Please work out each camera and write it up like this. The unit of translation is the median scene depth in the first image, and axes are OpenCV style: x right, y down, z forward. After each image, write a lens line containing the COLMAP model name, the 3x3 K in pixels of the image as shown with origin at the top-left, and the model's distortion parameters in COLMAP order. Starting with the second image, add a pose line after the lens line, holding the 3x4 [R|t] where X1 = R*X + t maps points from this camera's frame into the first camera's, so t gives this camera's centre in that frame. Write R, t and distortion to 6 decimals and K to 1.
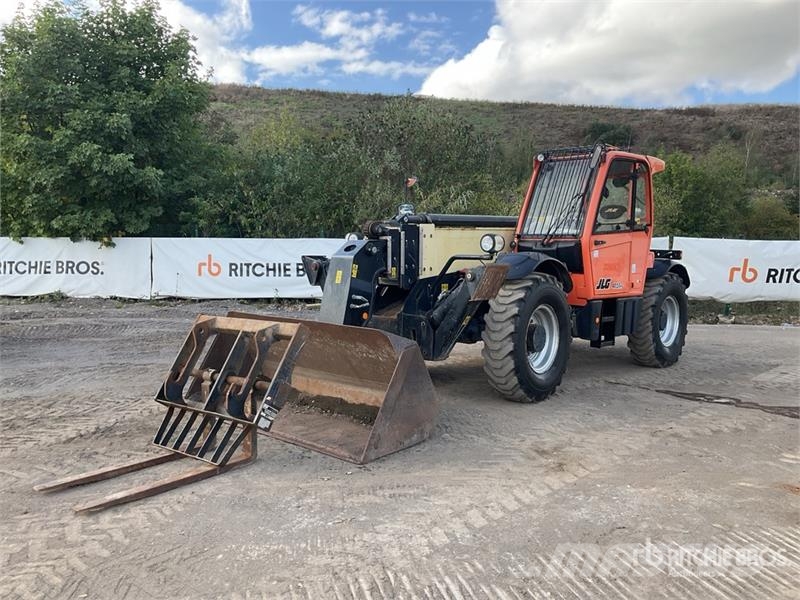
lens RADIAL K [[664.5, 0, 395.8], [0, 664.5, 301.8], [0, 0, 1]] dist [0.077020, -0.149541]
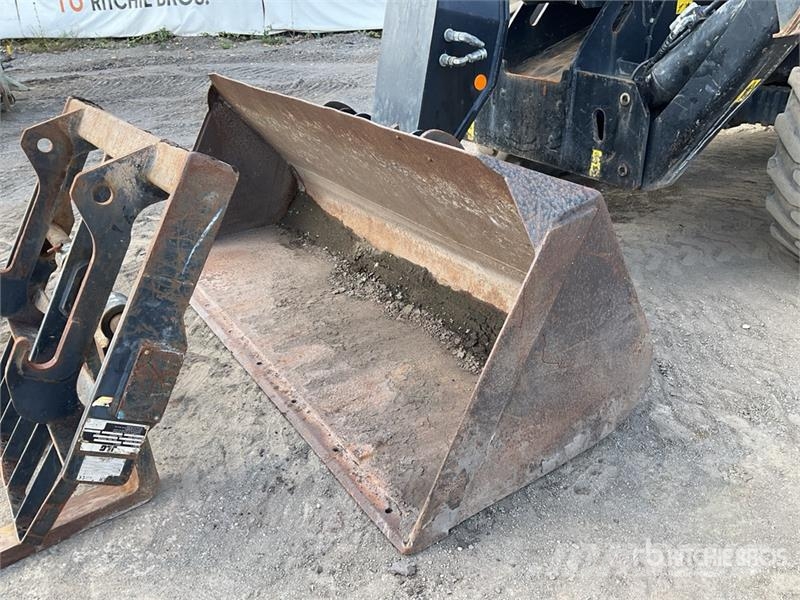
lens RADIAL K [[664.5, 0, 395.8], [0, 664.5, 301.8], [0, 0, 1]] dist [0.077020, -0.149541]
pose [[0.965363, 0.062014, -0.253432, 0.007275], [0.039315, 0.925676, 0.376268, -0.004585], [0.257930, -0.373199, 0.891176, 0.225656]]
